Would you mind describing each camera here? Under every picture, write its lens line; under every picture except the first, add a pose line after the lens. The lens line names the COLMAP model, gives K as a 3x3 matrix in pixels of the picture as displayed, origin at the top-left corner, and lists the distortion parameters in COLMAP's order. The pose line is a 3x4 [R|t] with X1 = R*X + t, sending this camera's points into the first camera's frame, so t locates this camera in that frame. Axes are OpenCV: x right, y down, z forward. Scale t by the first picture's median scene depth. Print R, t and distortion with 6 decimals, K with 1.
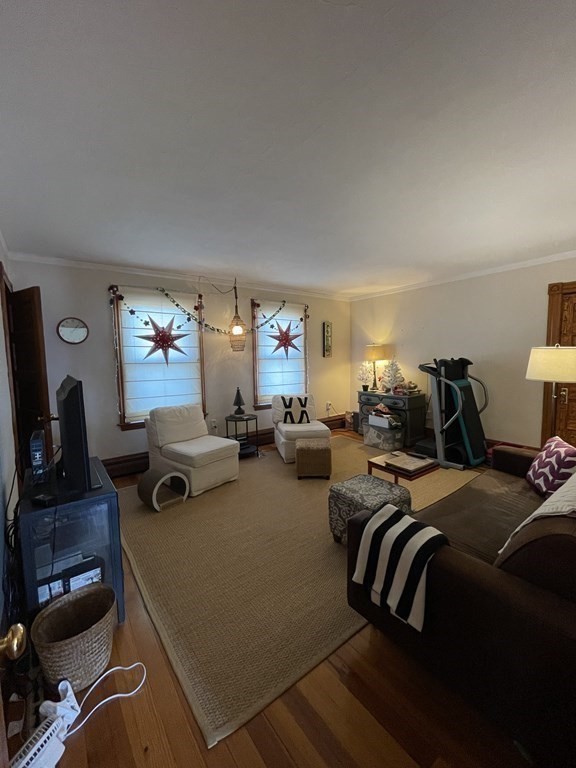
lens RADIAL K [[312.2, 0, 288.0], [0, 312.2, 384.0], [0, 0, 1]] dist [-0.002718, 0.000199]
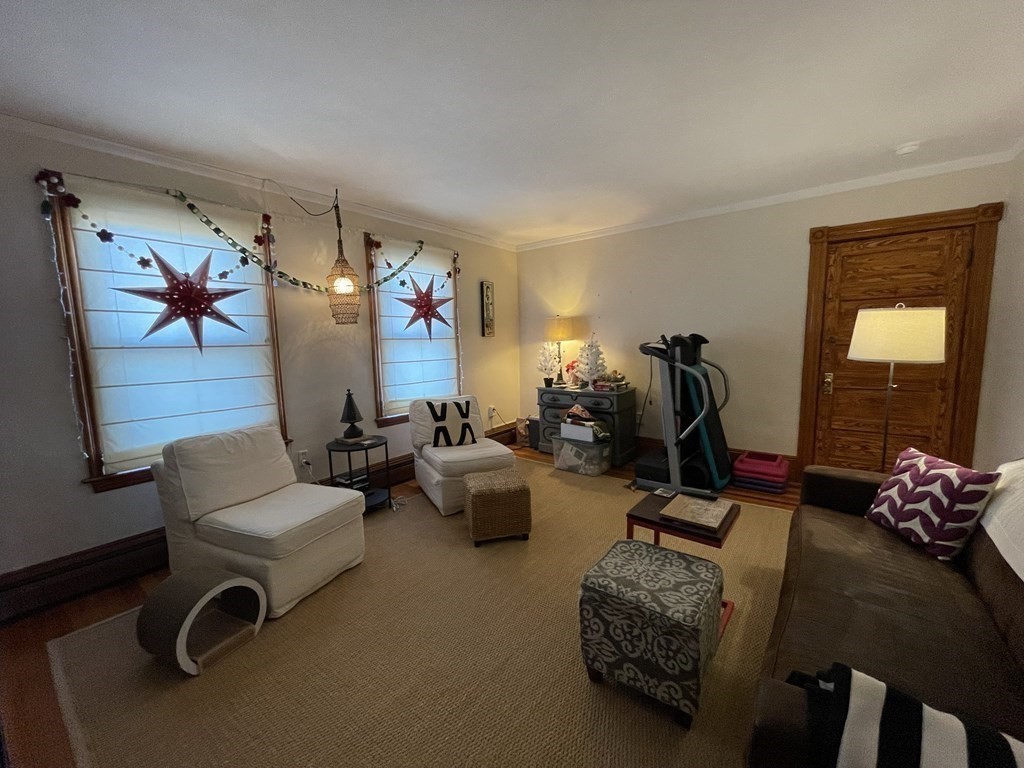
lens RADIAL K [[416.3, 0, 508.2], [0, 416.3, 388.4], [0, 0, 1]] dist [-0.002718, 0.000199]
pose [[0.964817, -0.039316, 0.259967, -0.079217], [0.032985, 0.999044, 0.028676, -0.002919], [-0.260846, -0.019092, 0.965192, 0.208882]]
